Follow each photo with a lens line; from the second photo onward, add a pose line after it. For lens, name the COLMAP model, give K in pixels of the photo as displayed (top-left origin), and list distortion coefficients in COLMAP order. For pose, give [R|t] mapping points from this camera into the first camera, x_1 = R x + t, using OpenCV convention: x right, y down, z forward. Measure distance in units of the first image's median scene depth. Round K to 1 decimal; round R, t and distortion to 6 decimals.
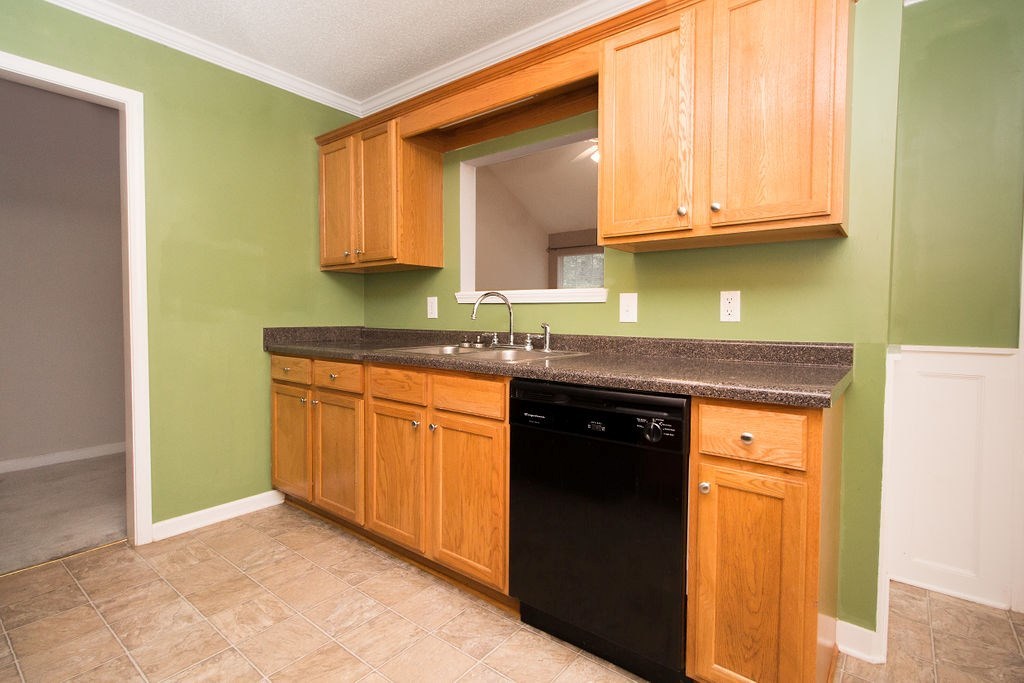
lens RADIAL K [[492.9, 0, 514.0], [0, 492.9, 331.2], [0, 0, 1]] dist [0.000115, -0.000313]
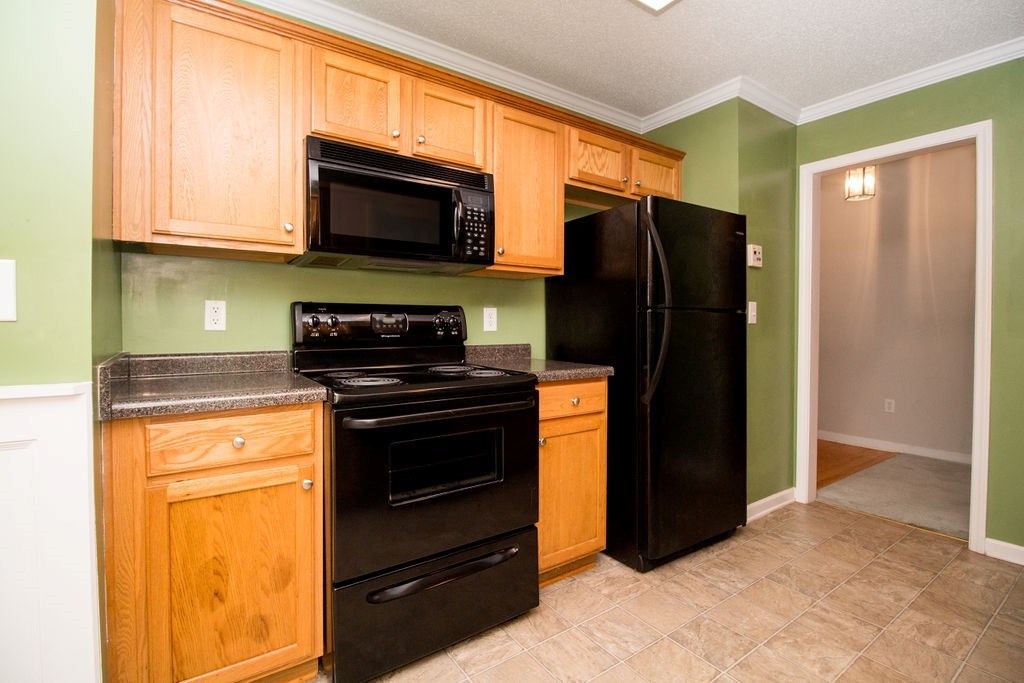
lens RADIAL K [[475.6, 0, 507.5], [0, 475.6, 329.3], [0, 0, 1]] dist [0.000171, -0.011342]
pose [[-0.295909, 0.005426, -0.955201, 0.521847], [-0.037864, 0.999131, 0.017405, -0.018712], [0.954465, 0.041318, -0.295447, 0.354567]]
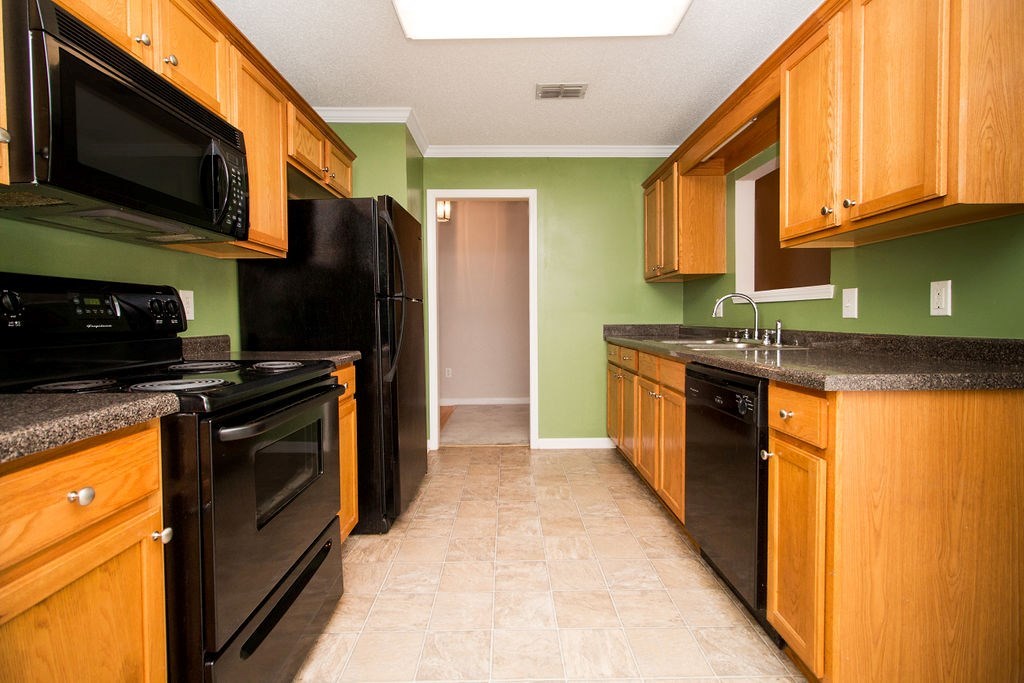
lens RADIAL K [[471.5, 0, 509.5], [0, 471.5, 331.5], [0, 0, 1]] dist [0.000420, 0.000196]
pose [[0.621776, 0.013223, -0.783083, 0.528159], [-0.016781, 0.999853, 0.003559, 0.015737], [0.783015, 0.010928, 0.621907, -0.112287]]
